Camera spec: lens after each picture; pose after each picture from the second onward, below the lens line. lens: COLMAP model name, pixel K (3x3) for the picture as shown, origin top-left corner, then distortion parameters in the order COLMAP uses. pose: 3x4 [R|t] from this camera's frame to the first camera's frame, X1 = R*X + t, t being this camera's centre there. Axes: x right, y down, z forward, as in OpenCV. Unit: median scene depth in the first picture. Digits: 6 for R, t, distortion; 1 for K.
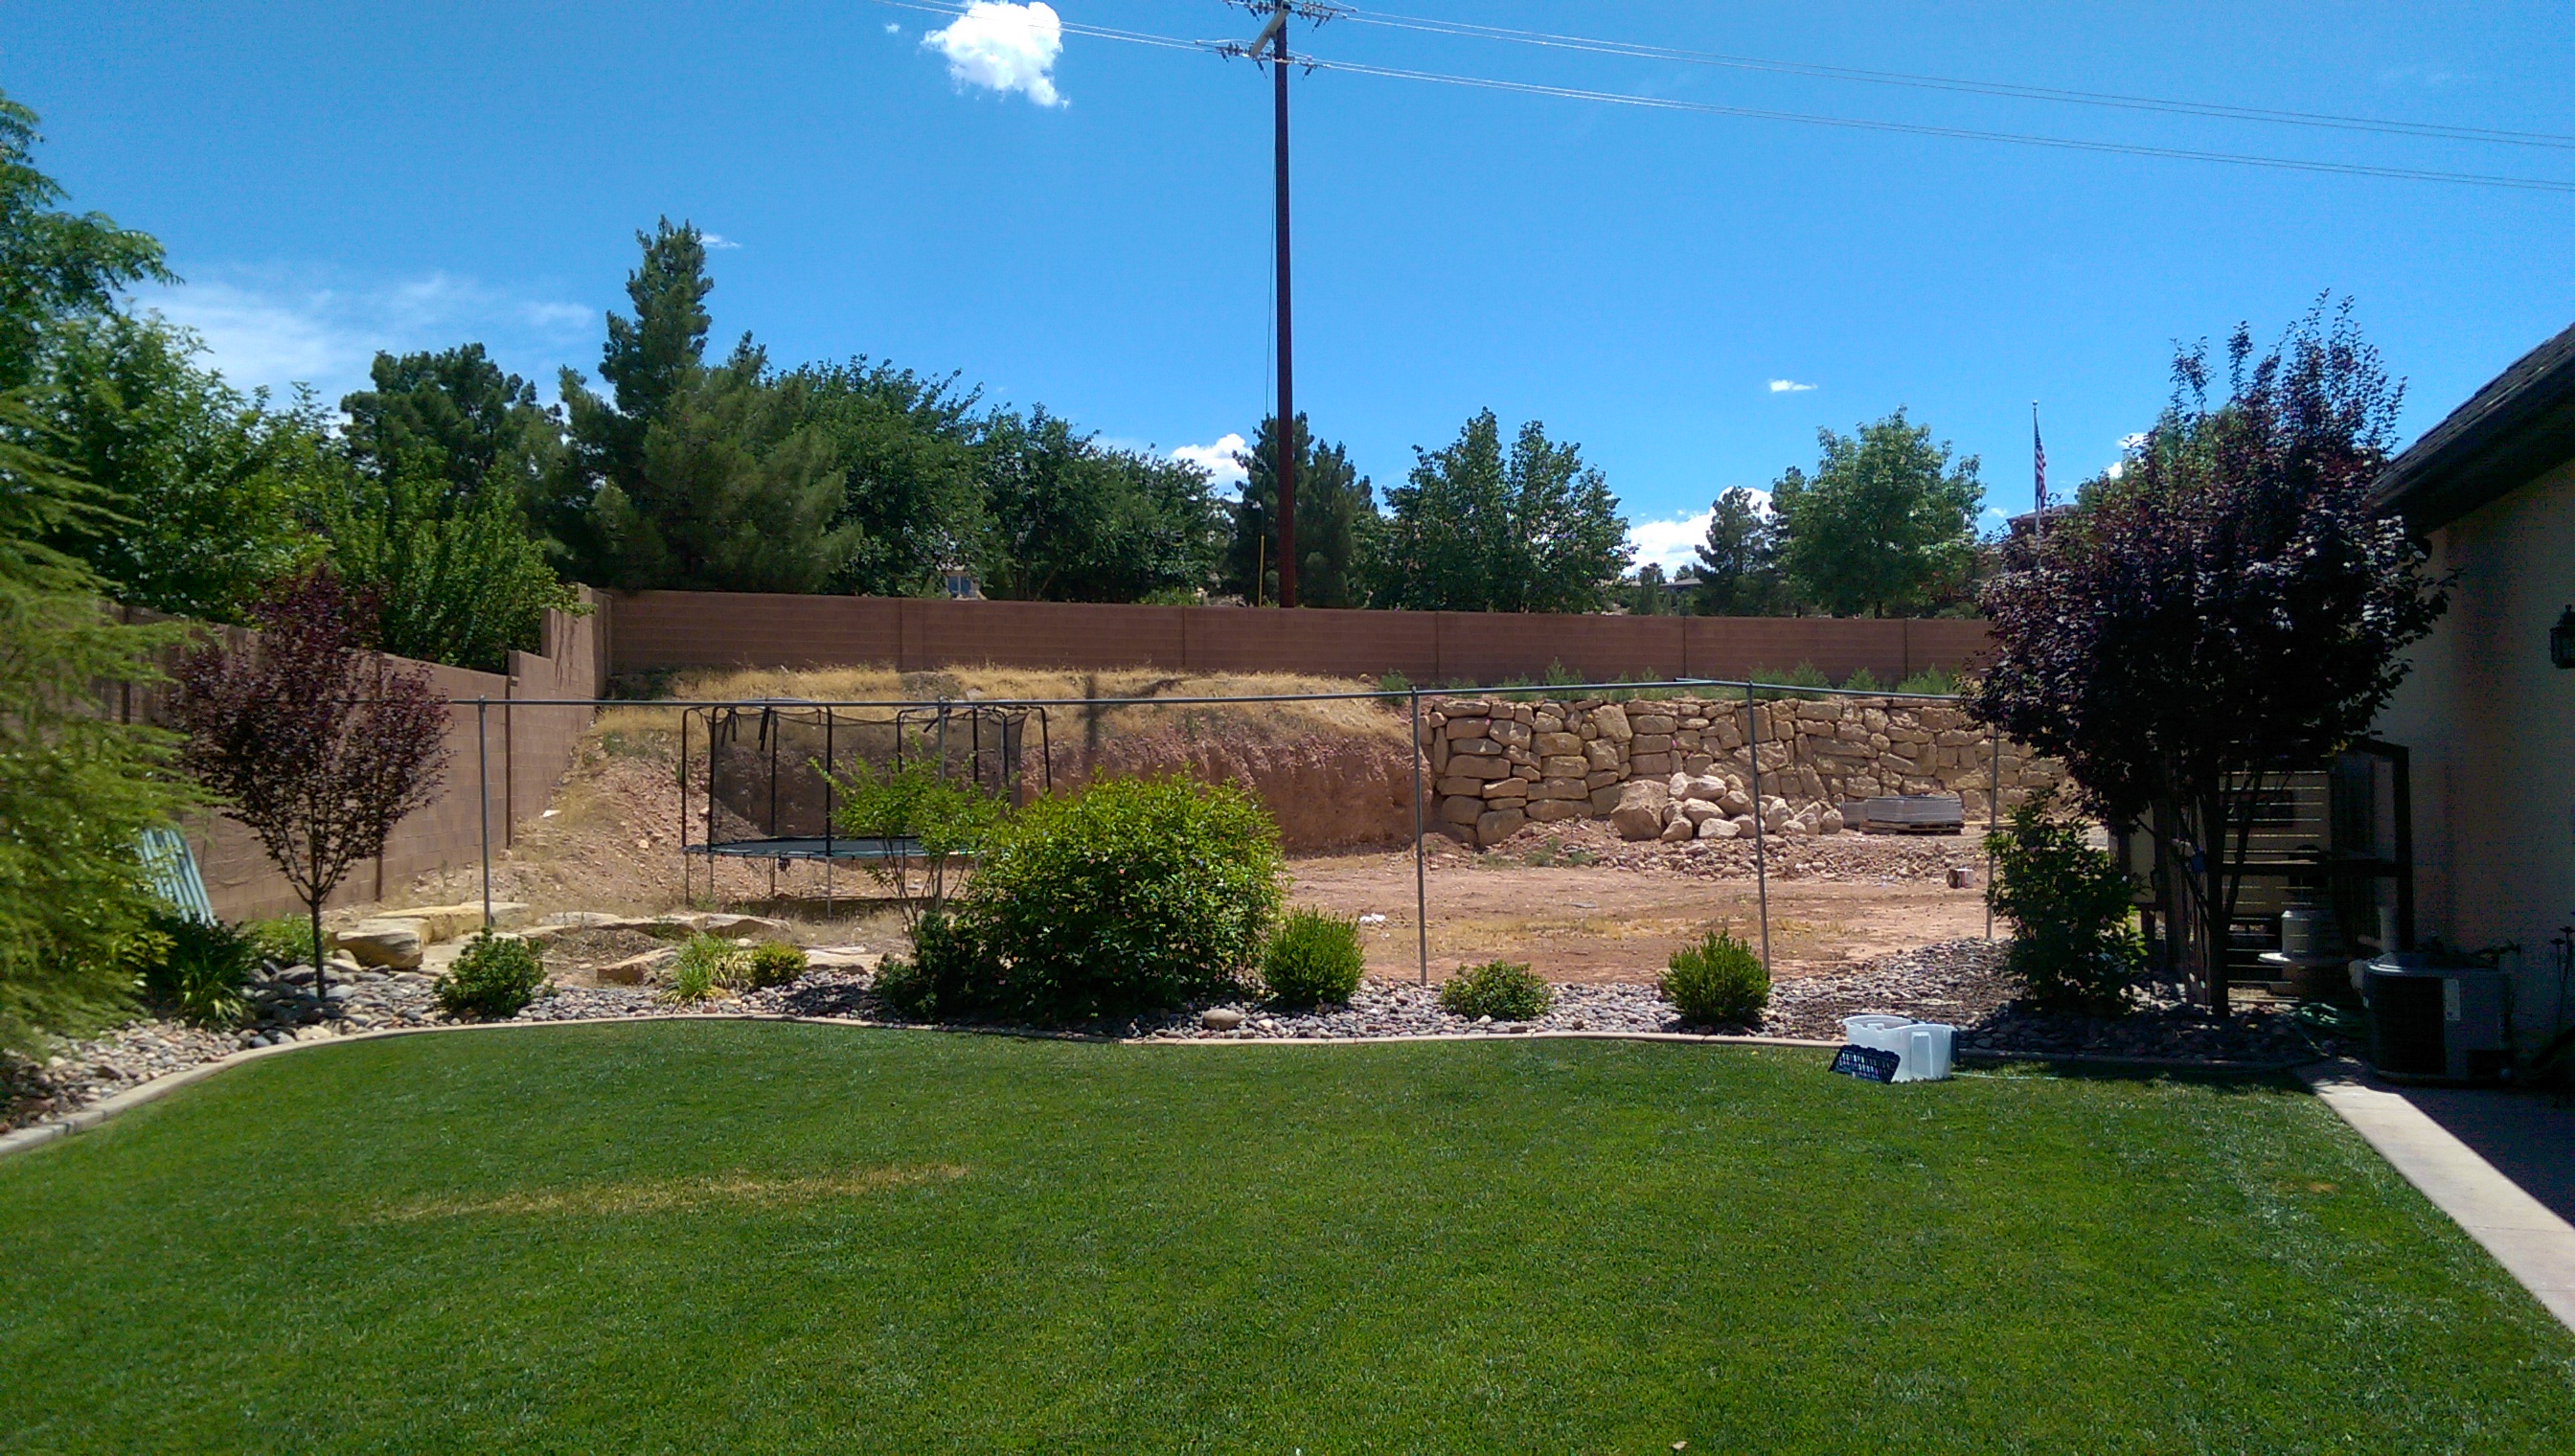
lens RADIAL K [[1900.2, 0, 1276.9], [0, 1900.2, 706.0], [0, 0, 1]] dist [0.062613, -0.045703]
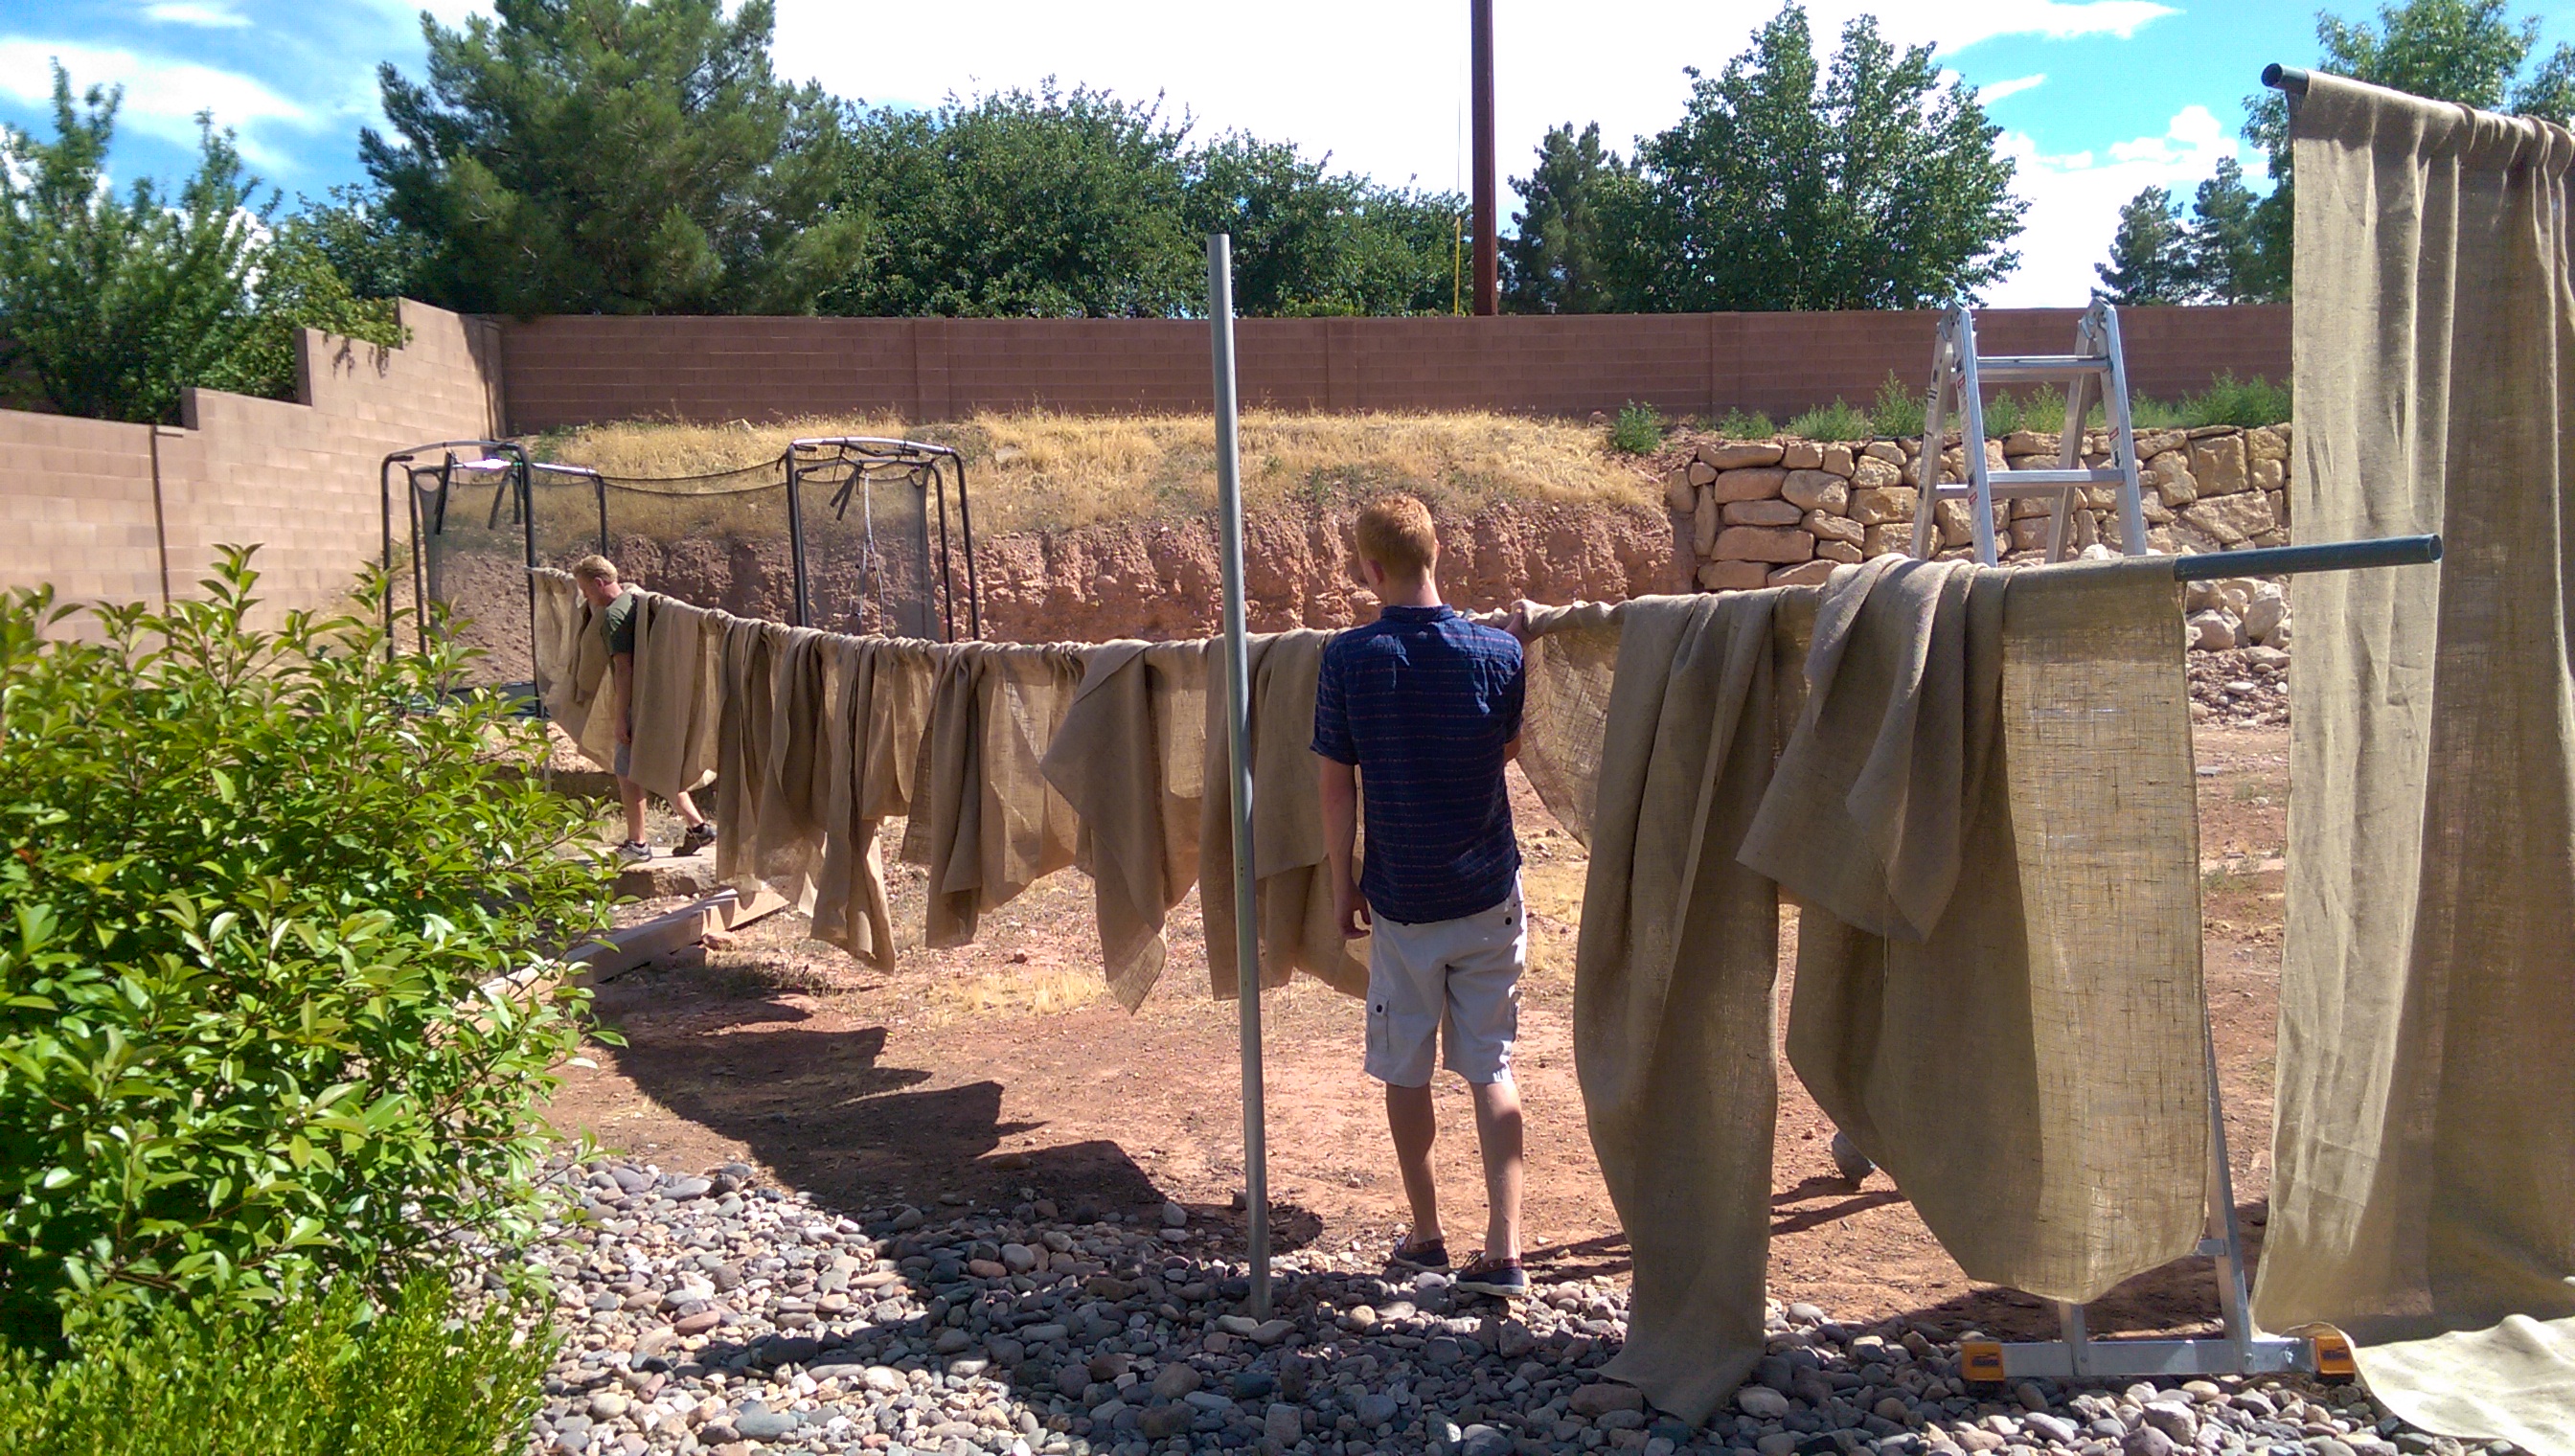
lens RADIAL K [[1900.2, 0, 1297.1], [0, 1900.2, 741.0], [0, 0, 1]] dist [0.062613, -0.045703]
pose [[0.986078, -0.005824, -0.166182, 0.054546], [0.026636, 0.992014, 0.123280, 0.013569], [0.164137, -0.125990, 0.978359, 0.314350]]
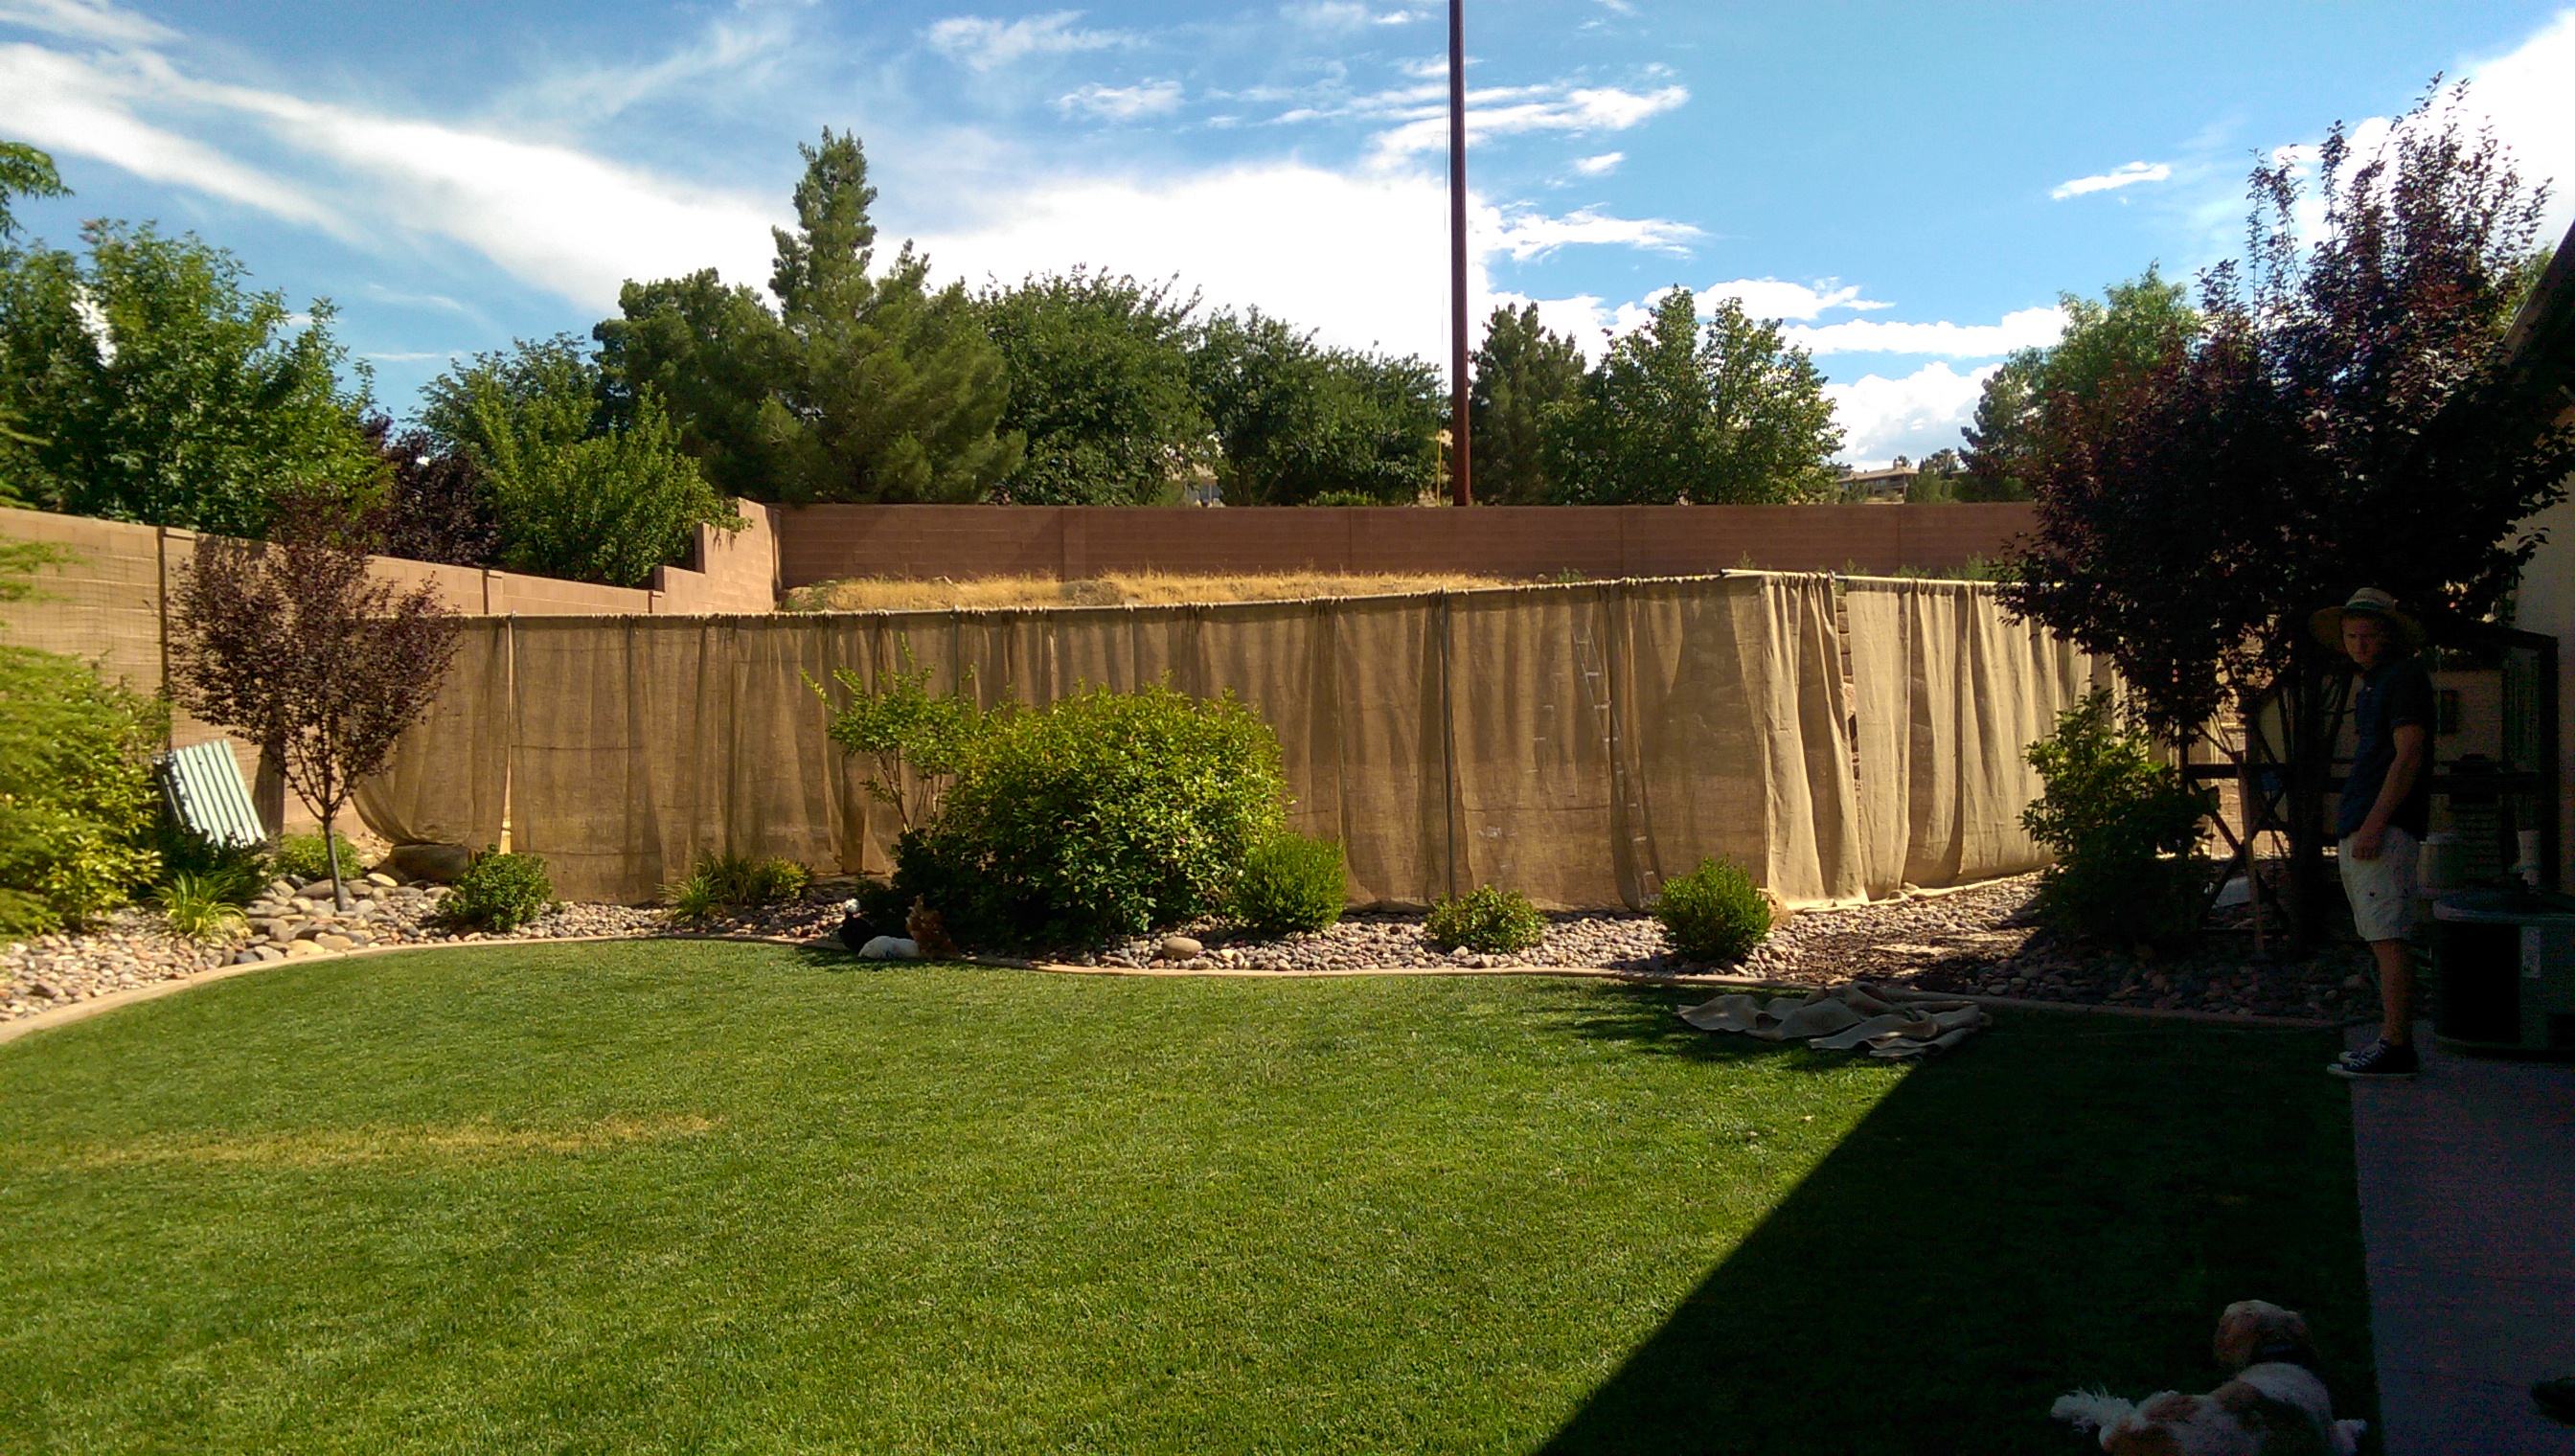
lens RADIAL K [[1900.2, 0, 1257.3], [0, 1900.2, 717.2], [0, 0, 1]] dist [0.062613, -0.045703]
pose [[0.988021, -0.007182, -0.154154, 0.053586], [0.015794, 0.998377, 0.054716, 0.000477], [0.153511, -0.056495, 0.986531, 0.032689]]
